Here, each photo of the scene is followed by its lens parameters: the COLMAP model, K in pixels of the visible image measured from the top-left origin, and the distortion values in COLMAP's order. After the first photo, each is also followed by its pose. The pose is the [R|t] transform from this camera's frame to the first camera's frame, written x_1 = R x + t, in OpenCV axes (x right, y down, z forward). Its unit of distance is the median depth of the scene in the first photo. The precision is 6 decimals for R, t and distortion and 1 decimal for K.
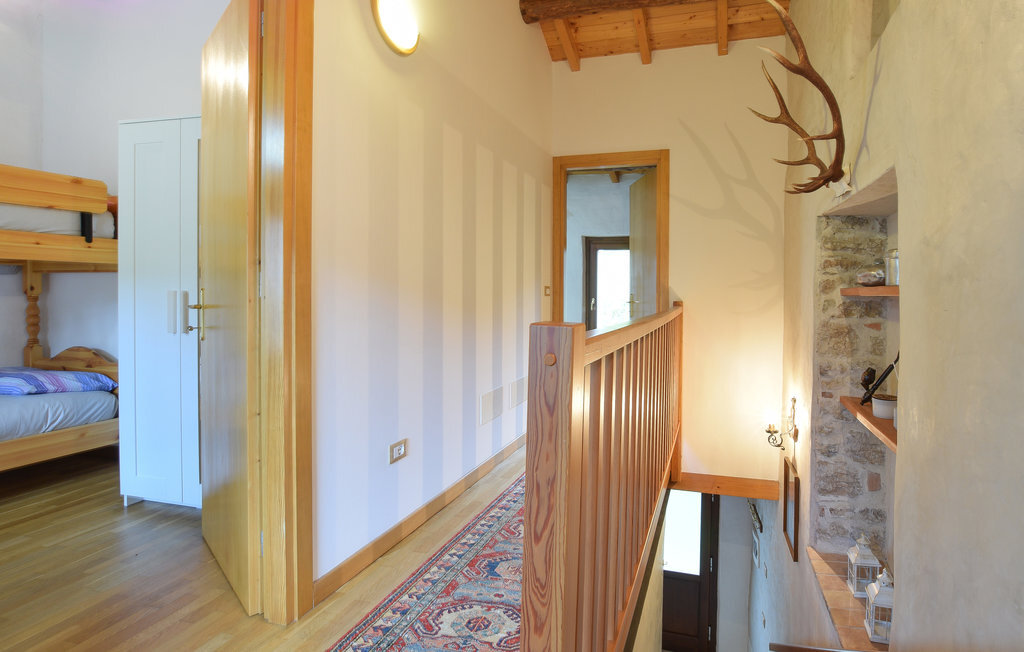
lens RADIAL K [[448.9, 0, 509.6], [0, 448.9, 307.8], [0, 0, 1]] dist [-0.022214, 0.001310]
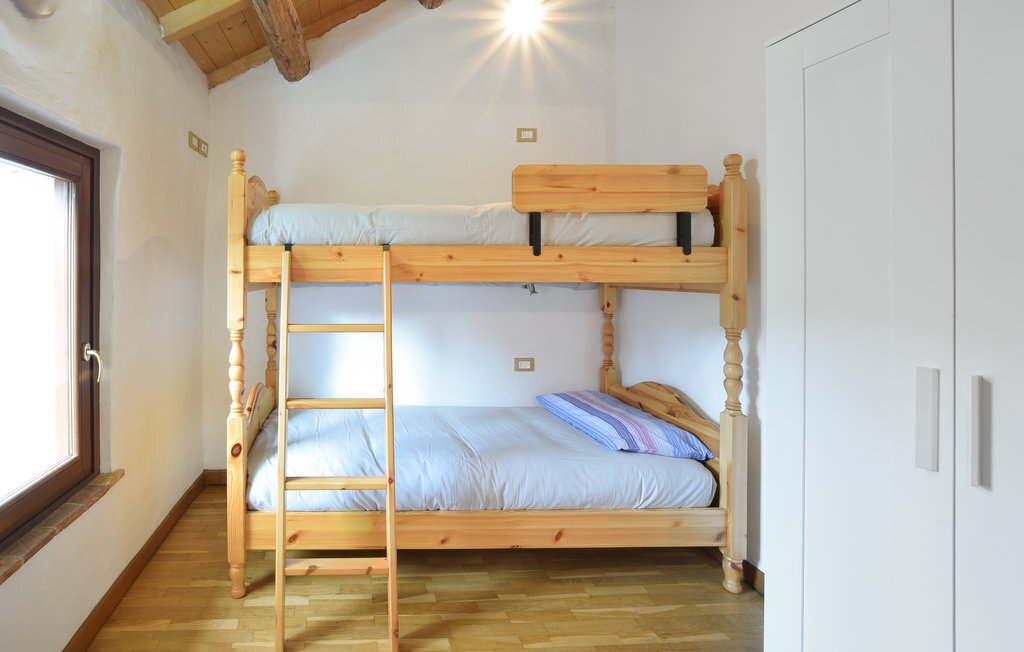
lens RADIAL K [[448.9, 0, 509.6], [0, 448.9, 307.8], [0, 0, 1]] dist [-0.022214, 0.001310]
pose [[0.576248, 0.040125, -0.816289, -0.521518], [-0.011157, 0.999087, 0.041234, -0.087793], [0.817199, -0.014653, 0.576170, 0.342229]]
